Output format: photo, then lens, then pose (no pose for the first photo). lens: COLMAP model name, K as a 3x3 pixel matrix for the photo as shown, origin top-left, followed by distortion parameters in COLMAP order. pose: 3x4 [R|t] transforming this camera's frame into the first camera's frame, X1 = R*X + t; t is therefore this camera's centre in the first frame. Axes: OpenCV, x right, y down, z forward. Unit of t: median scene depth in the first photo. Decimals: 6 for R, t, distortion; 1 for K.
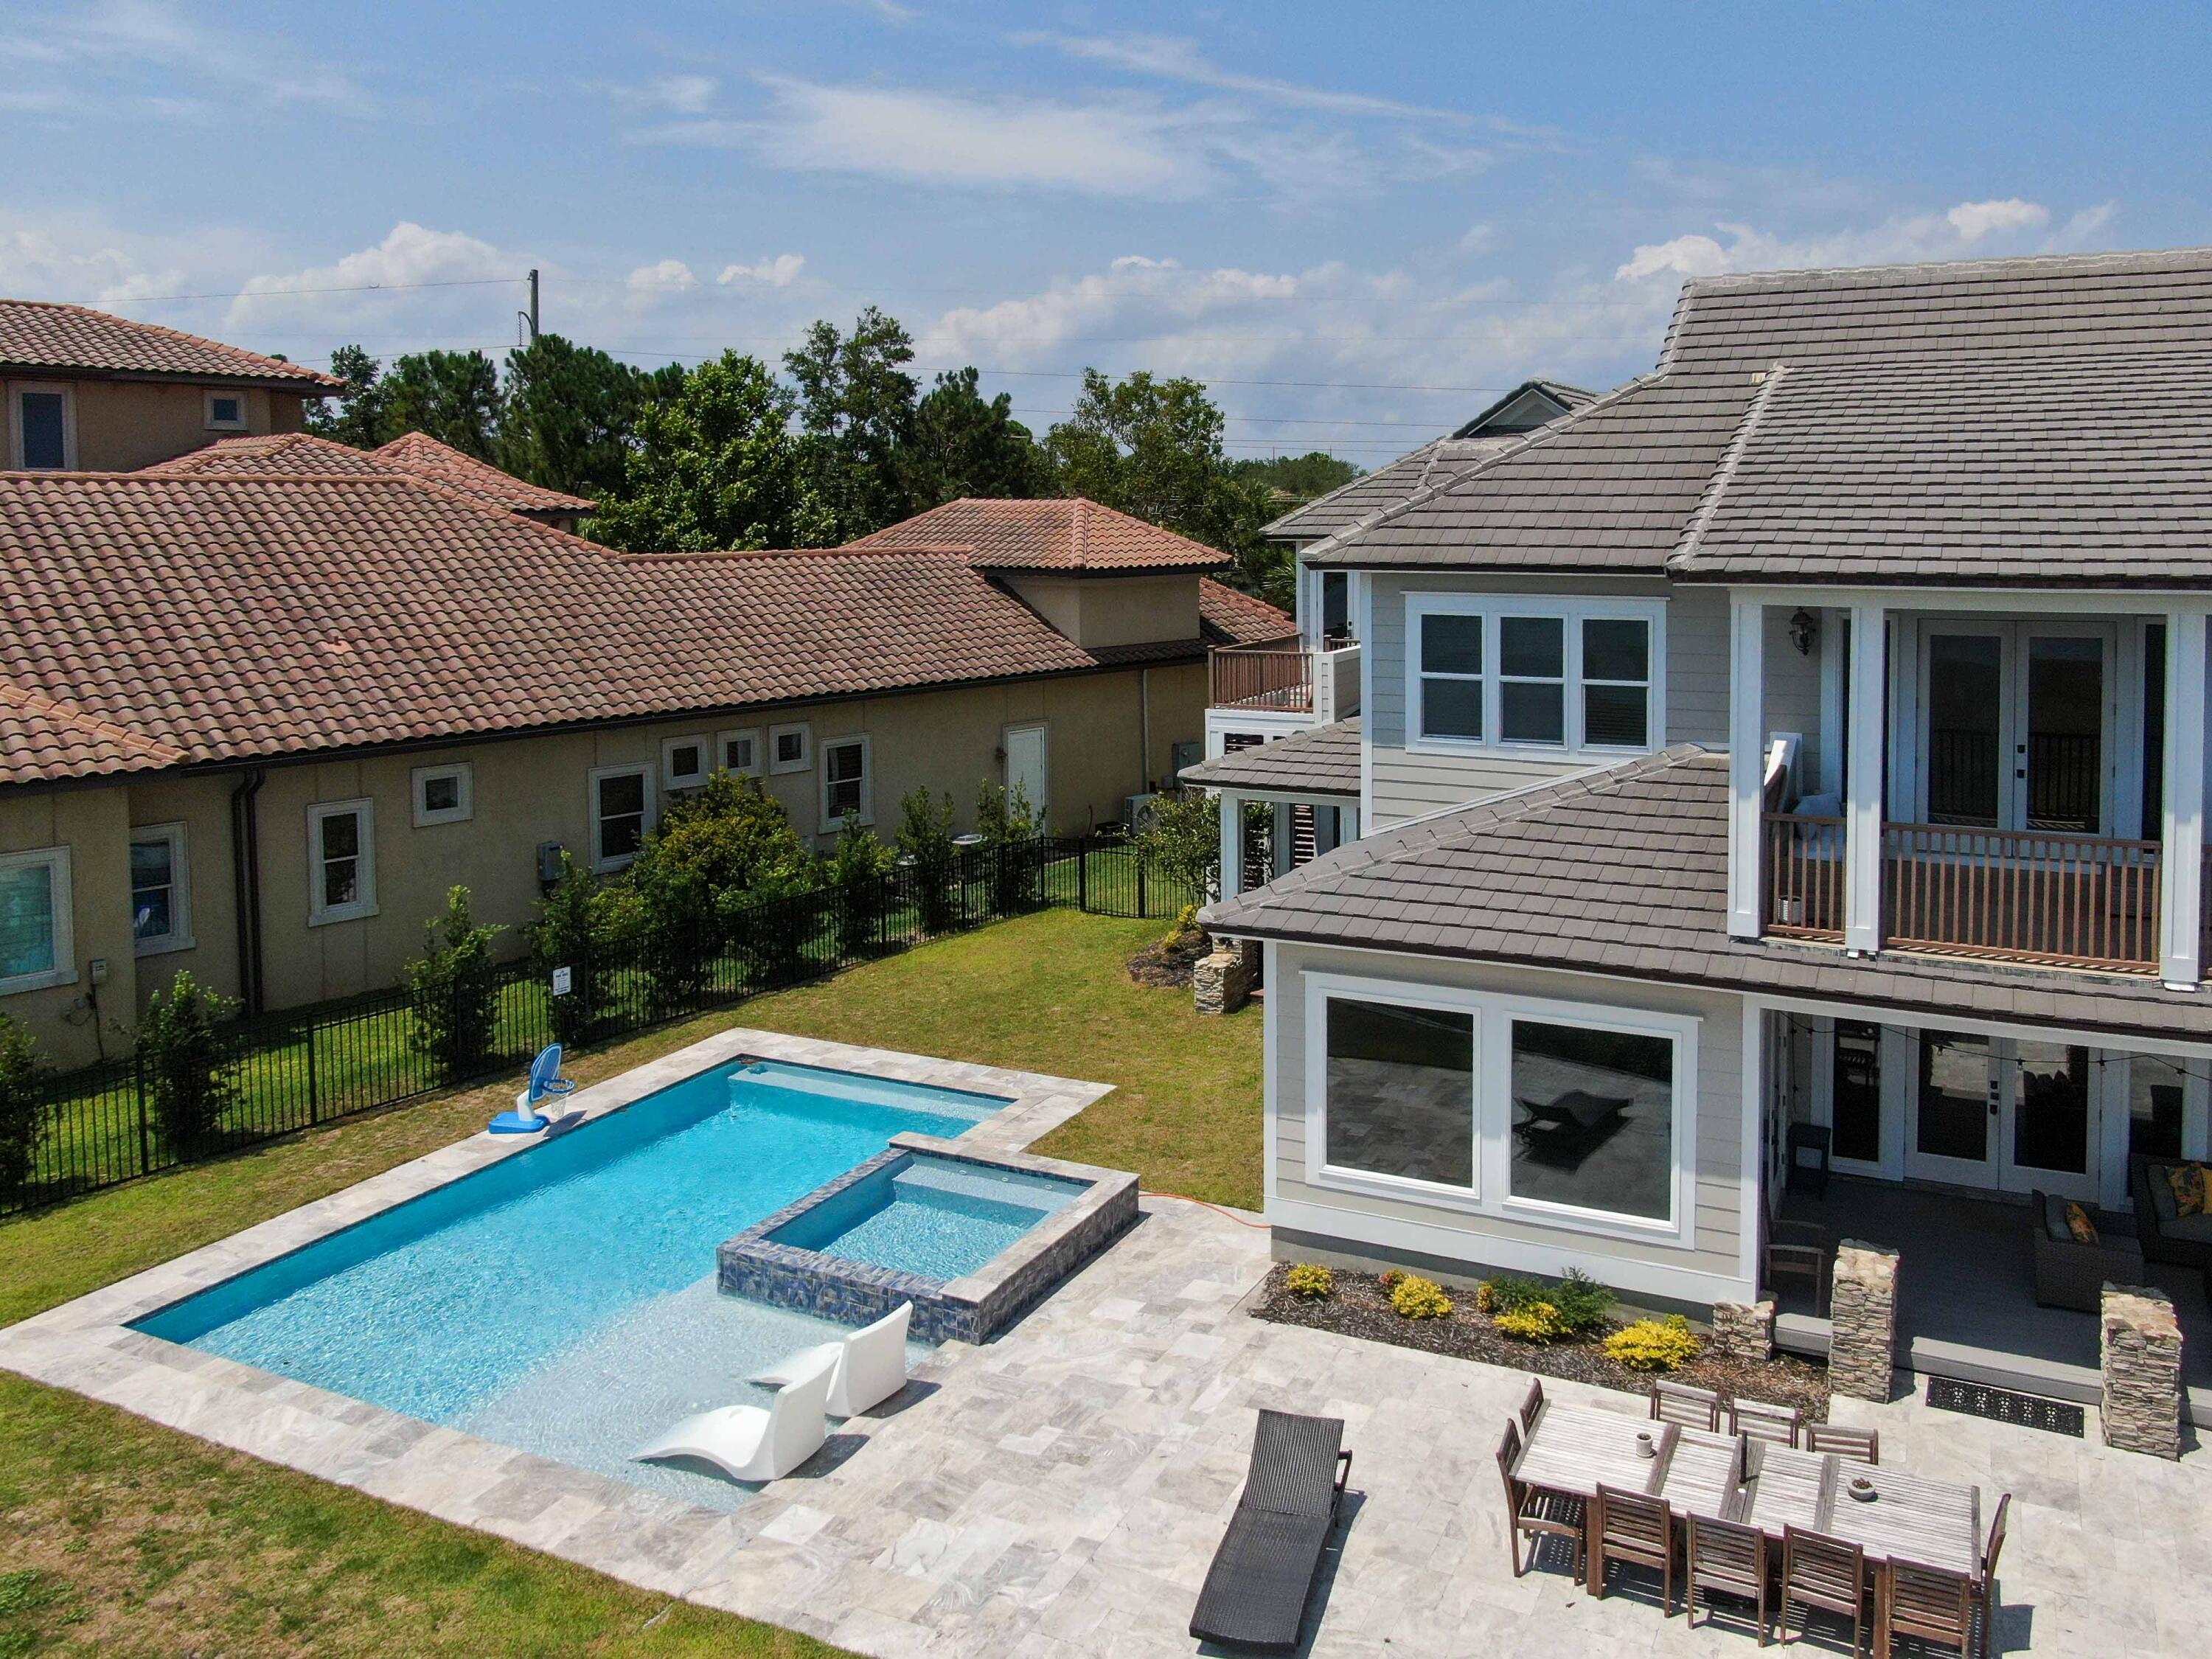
lens RADIAL K [[1666.5, 0, 1263.9], [0, 1666.5, 614.1], [0, 0, 1]] dist [-0.013231, 0.002348]
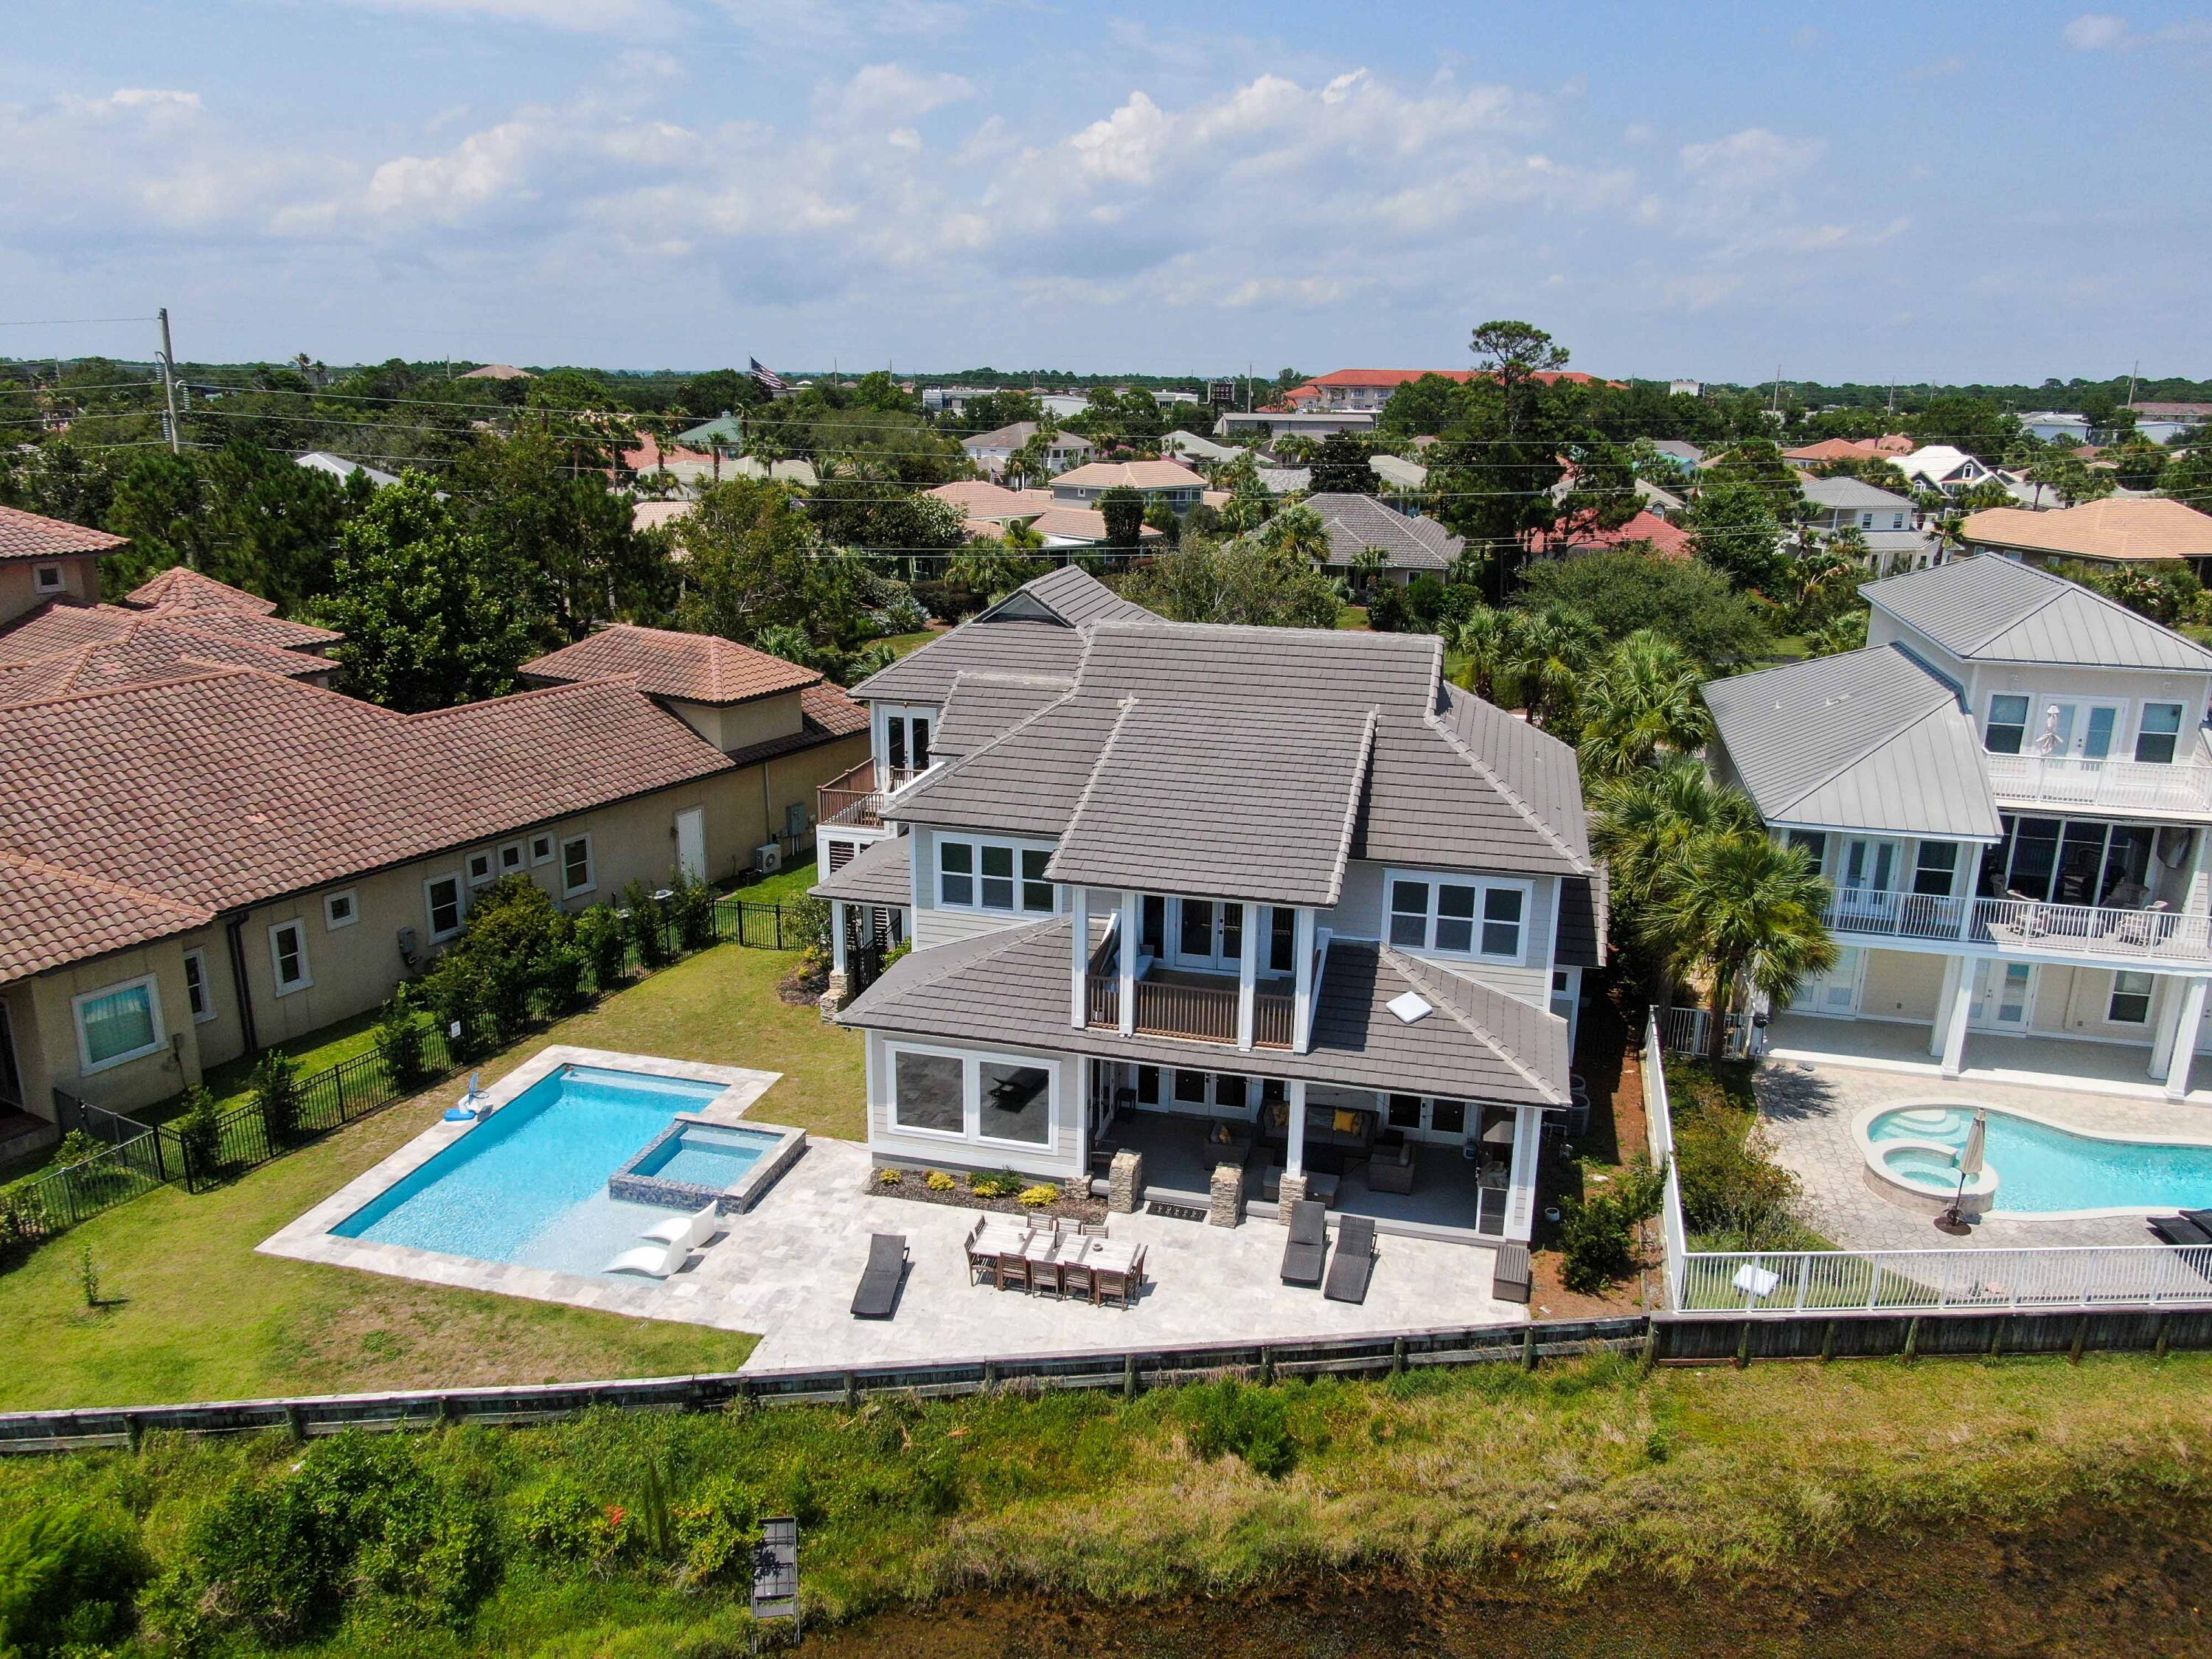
lens RADIAL K [[1605.4, 0, 1093.9], [0, 1605.4, 827.0], [0, 0, 1]] dist [-0.015405, -0.001044]
pose [[0.987049, -0.029141, 0.157748, -0.027987], [-0.005037, 0.977247, 0.212045, -0.496766], [-0.160338, -0.210093, 0.964444, -0.982054]]
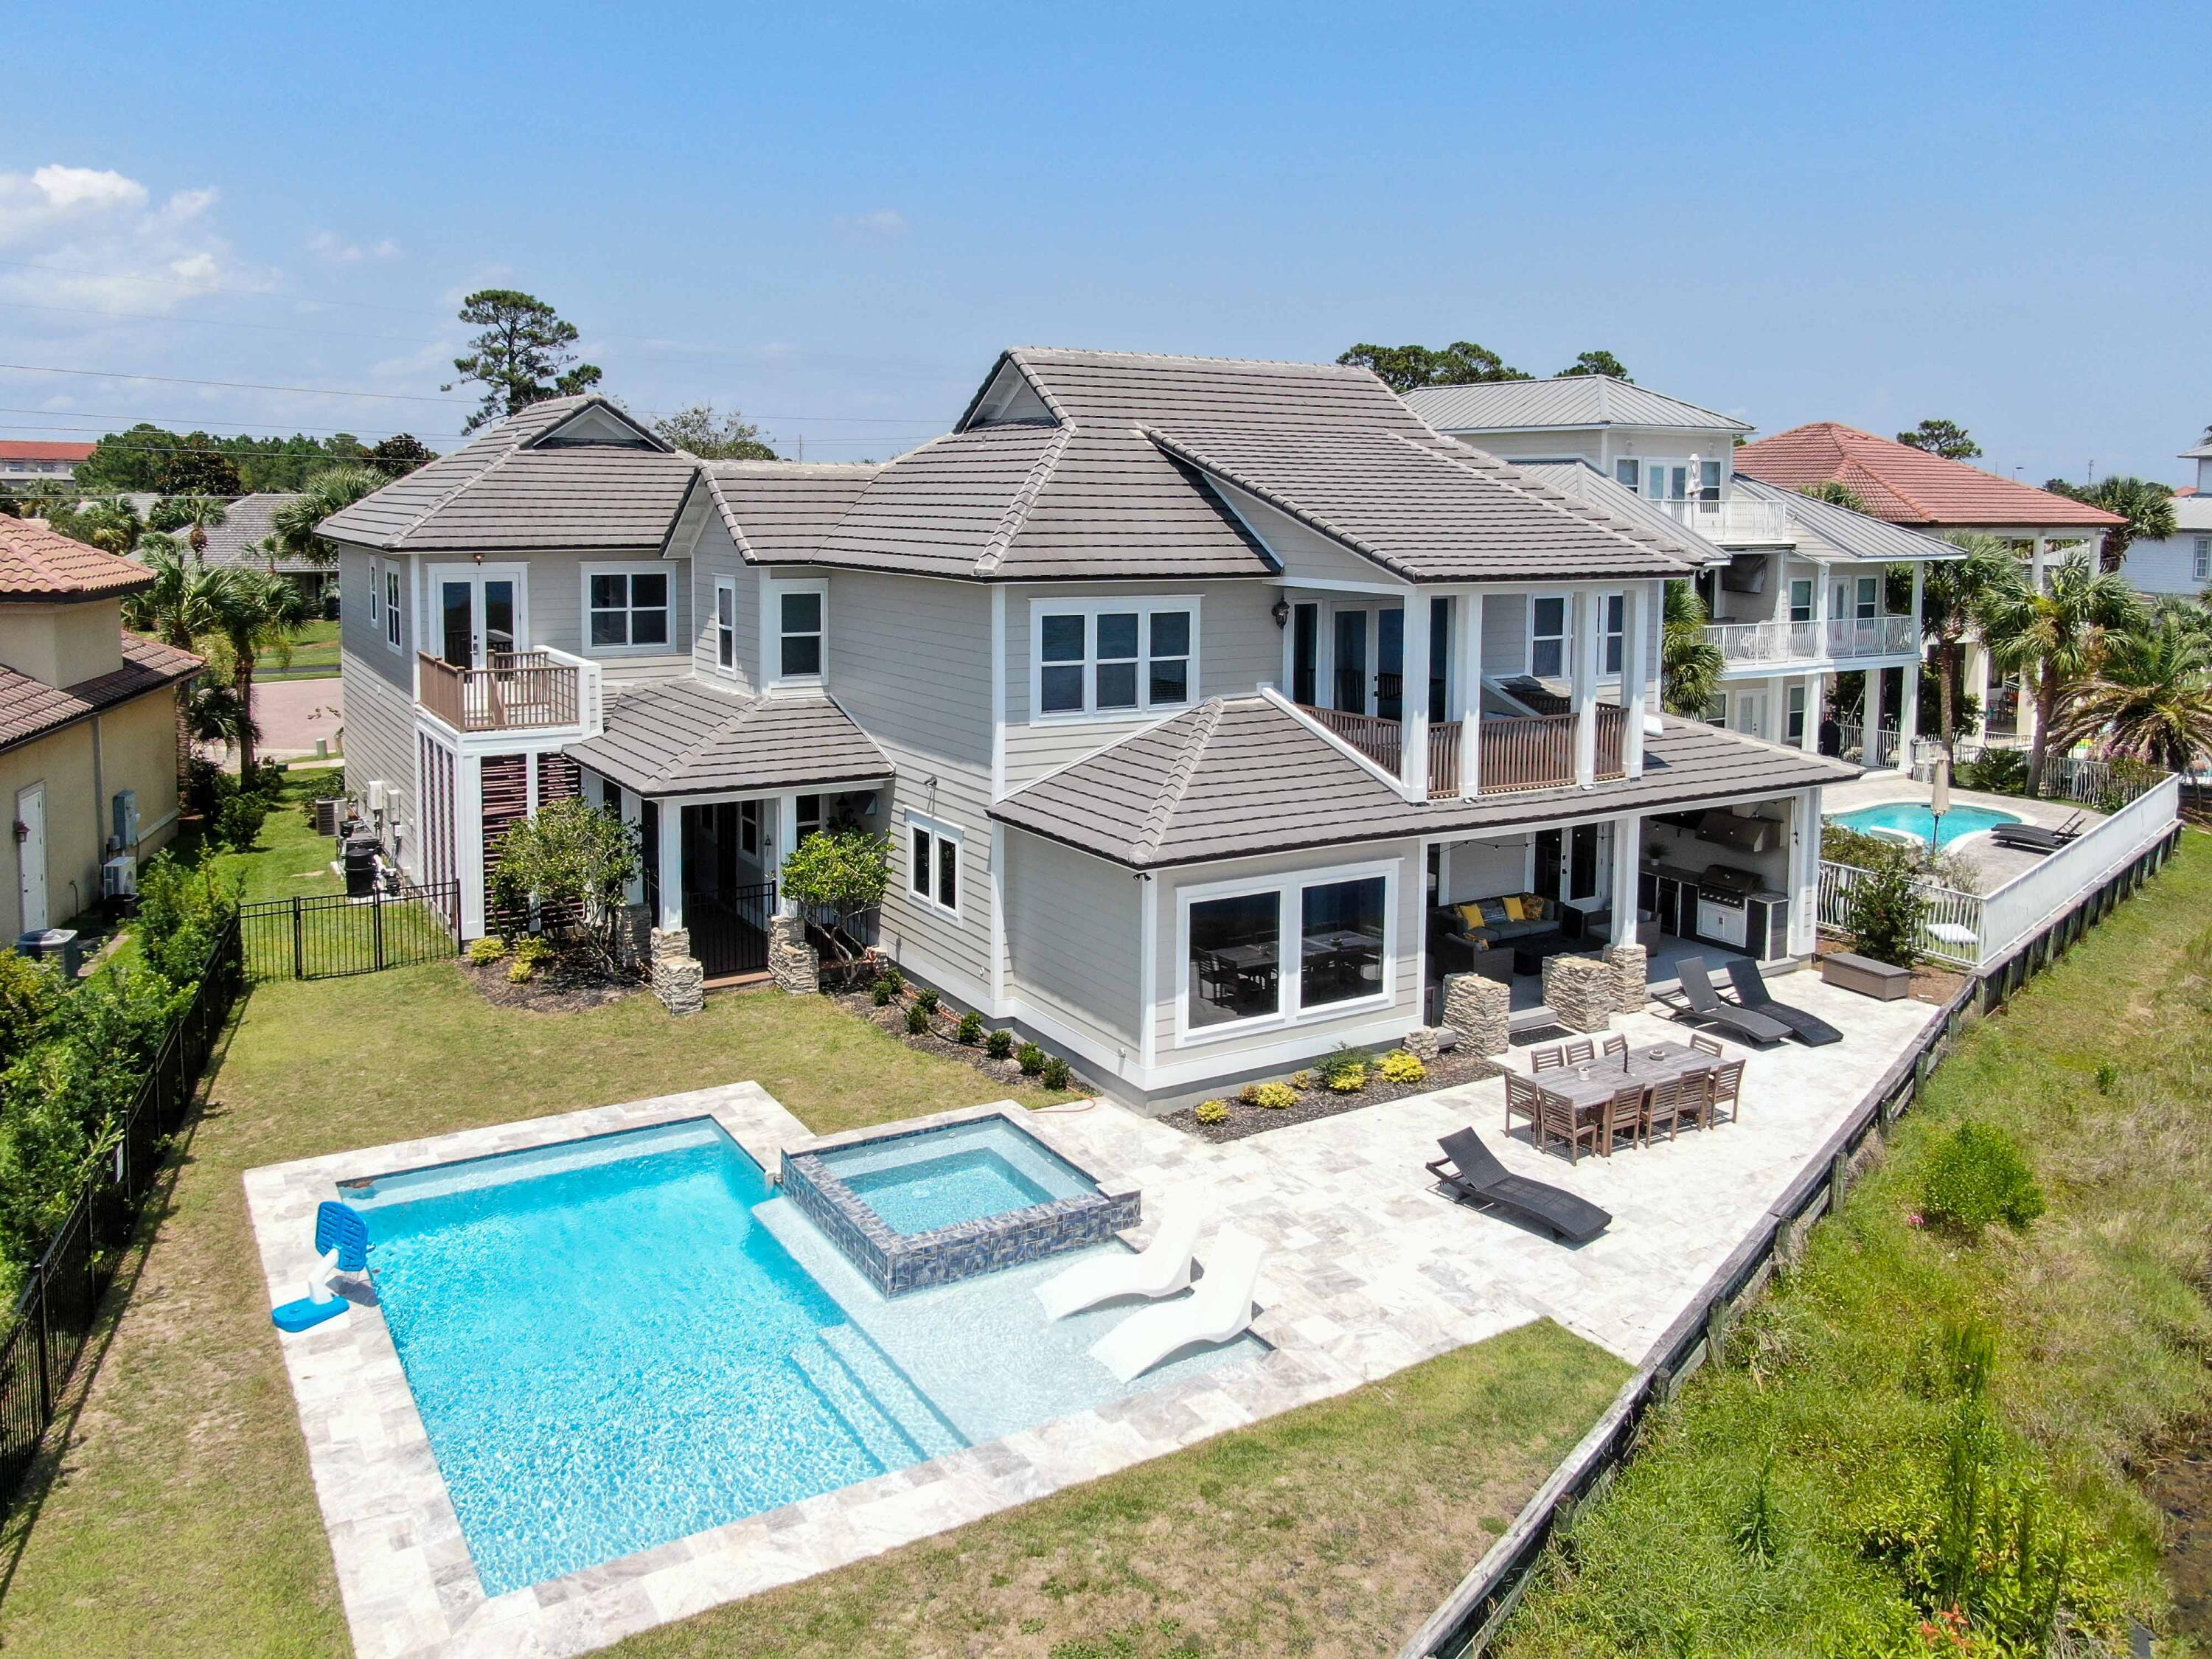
lens RADIAL K [[1663.7, 0, 1064.5], [0, 1663.7, 667.1], [0, 0, 1]] dist [-0.007004, -0.000680]
pose [[0.581109, -0.071944, 0.810639, -1.097452], [0.041056, 0.997408, 0.059089, -0.041478], [-0.812790, -0.001056, 0.582557, 0.313138]]
